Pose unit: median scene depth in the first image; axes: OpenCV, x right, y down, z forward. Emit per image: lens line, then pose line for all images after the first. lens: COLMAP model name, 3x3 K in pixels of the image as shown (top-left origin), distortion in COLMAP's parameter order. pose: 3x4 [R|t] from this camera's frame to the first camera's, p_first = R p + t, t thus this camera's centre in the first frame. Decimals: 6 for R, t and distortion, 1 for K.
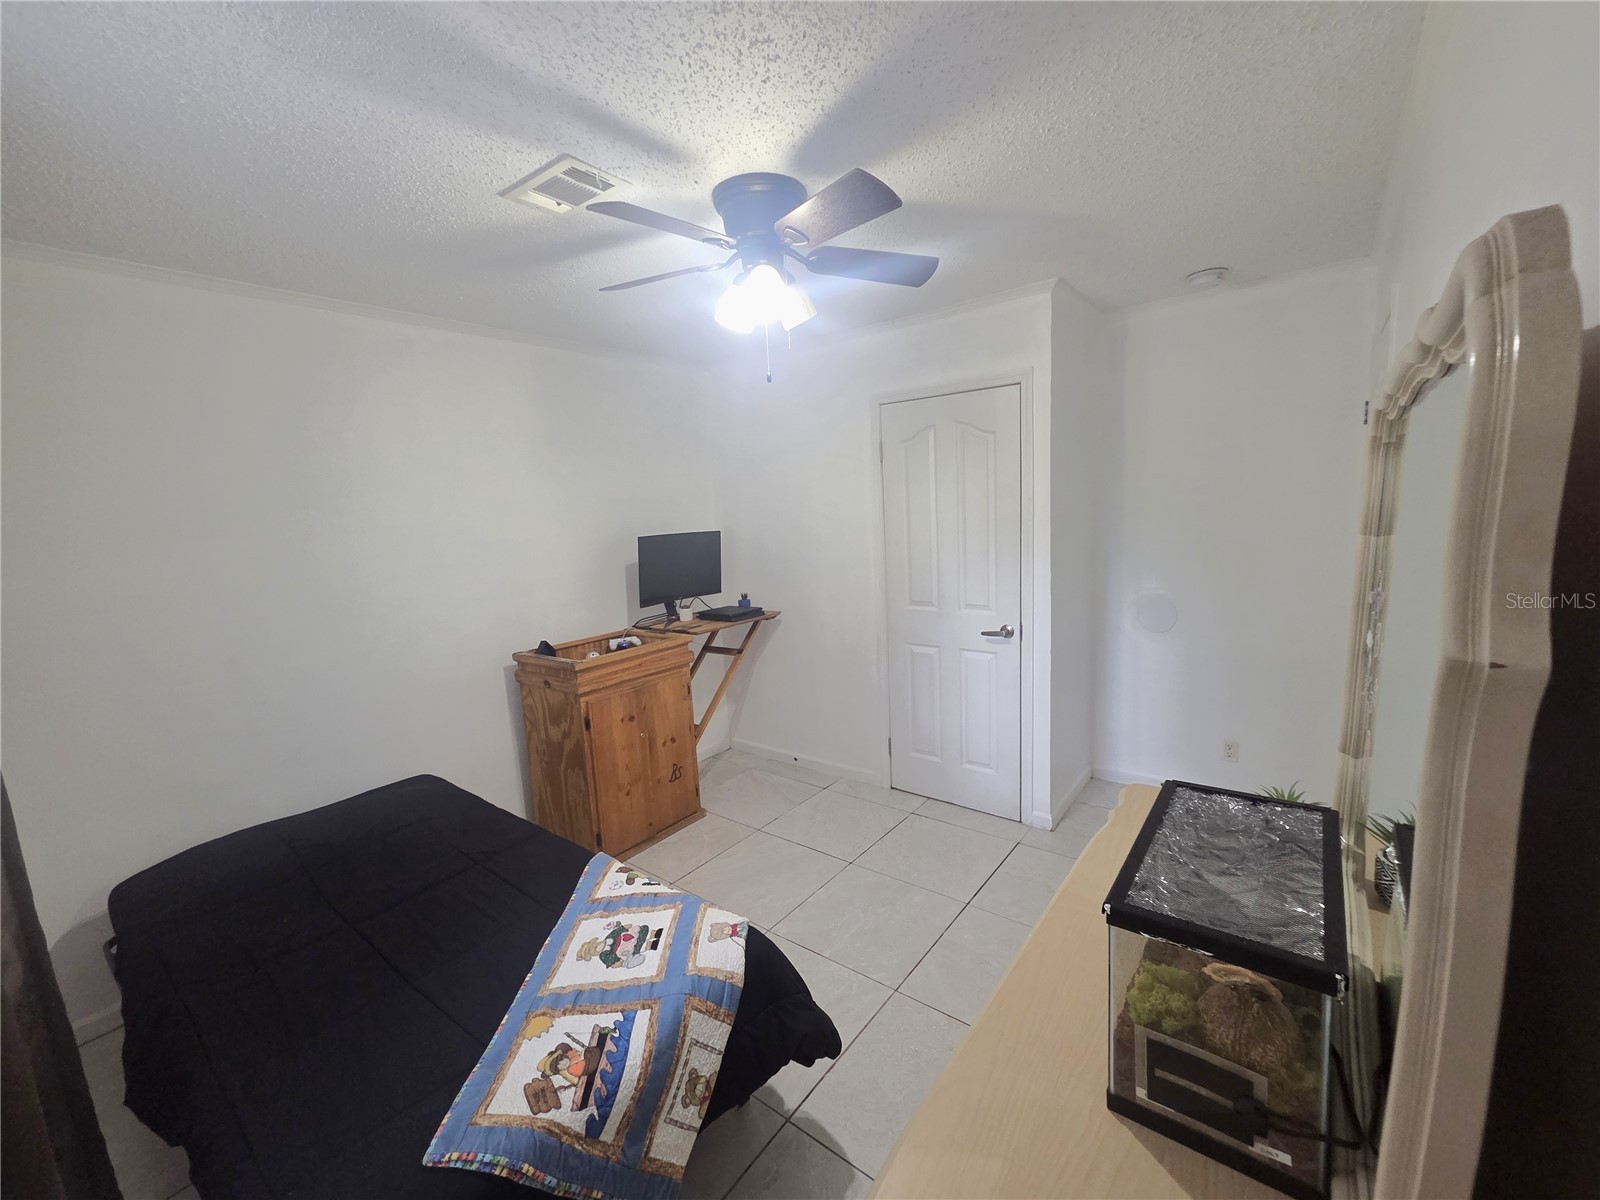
lens RADIAL K [[651.1, 0, 808.8], [0, 651.1, 609.9], [0, 0, 1]] dist [0.003768, 0.000574]
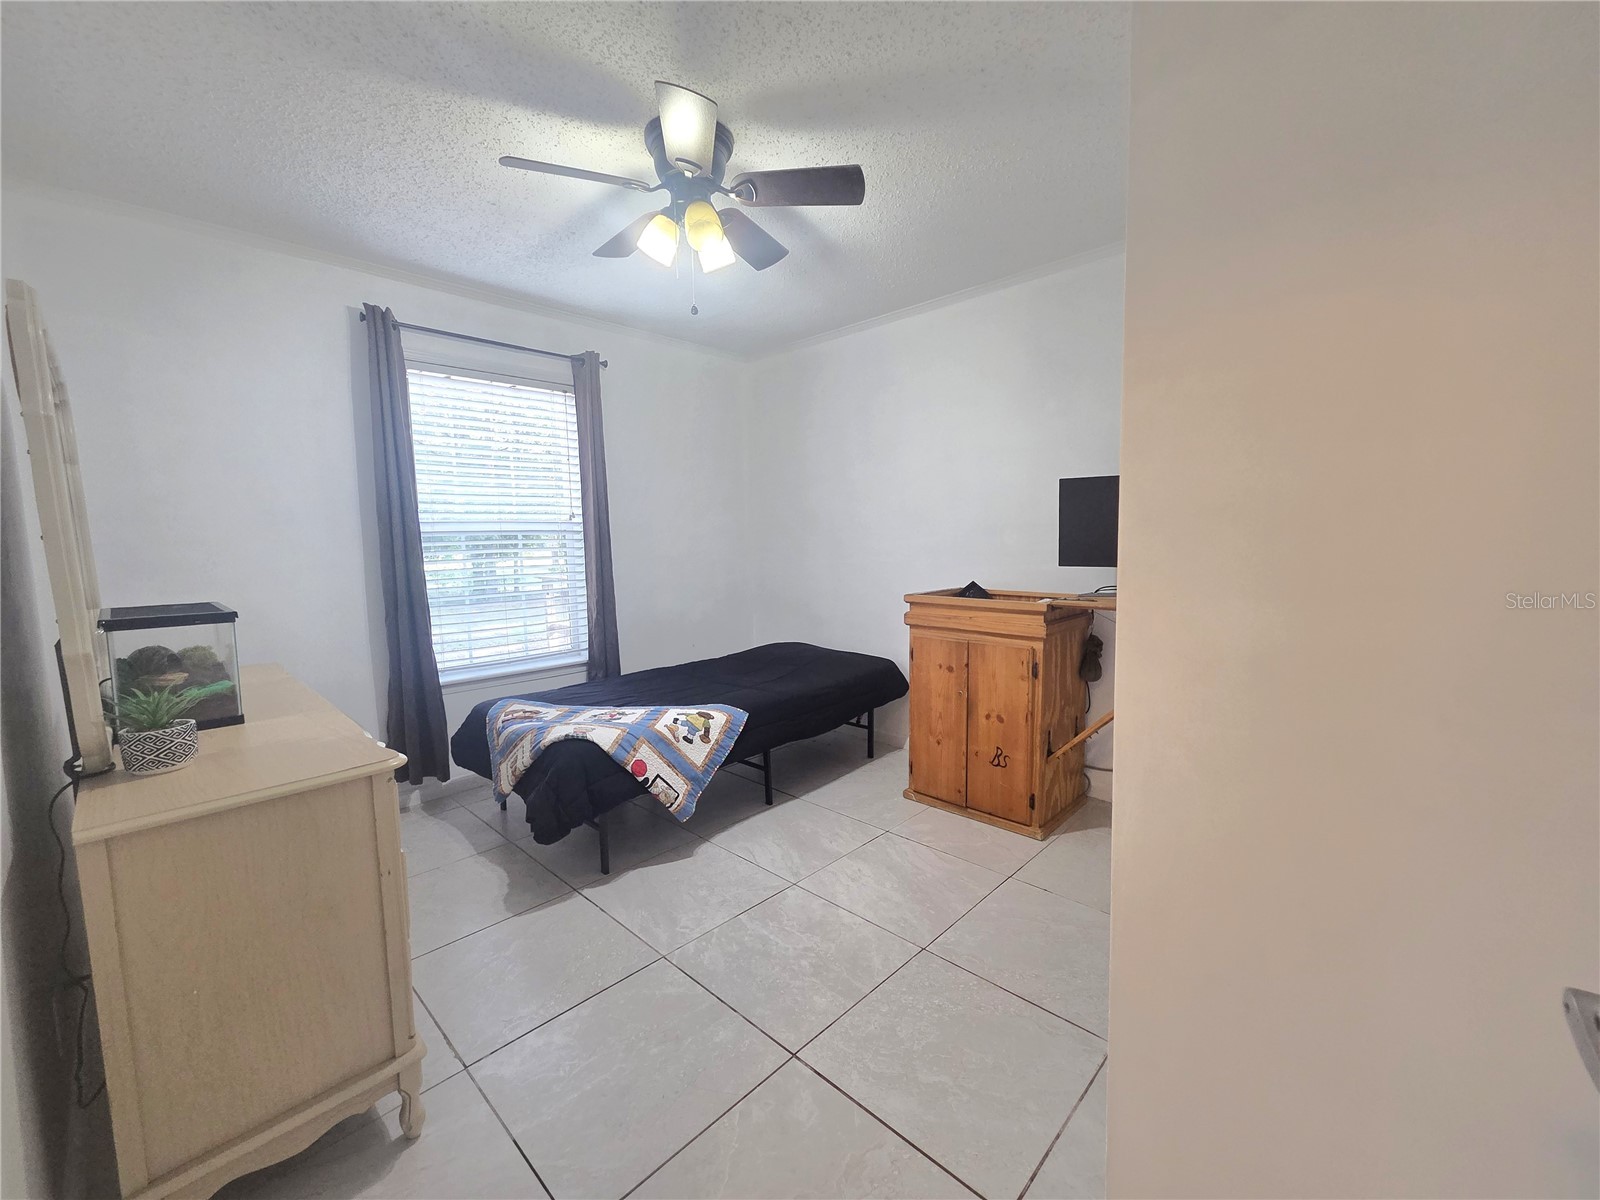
lens RADIAL K [[651.1, 0, 806.7], [0, 651.1, 597.6], [0, 0, 1]] dist [0.003768, 0.000574]
pose [[-0.102070, 0.148830, -0.983581, 0.670772], [-0.131396, 0.978065, 0.161630, -0.062864], [0.986061, 0.145736, -0.080275, 0.849445]]
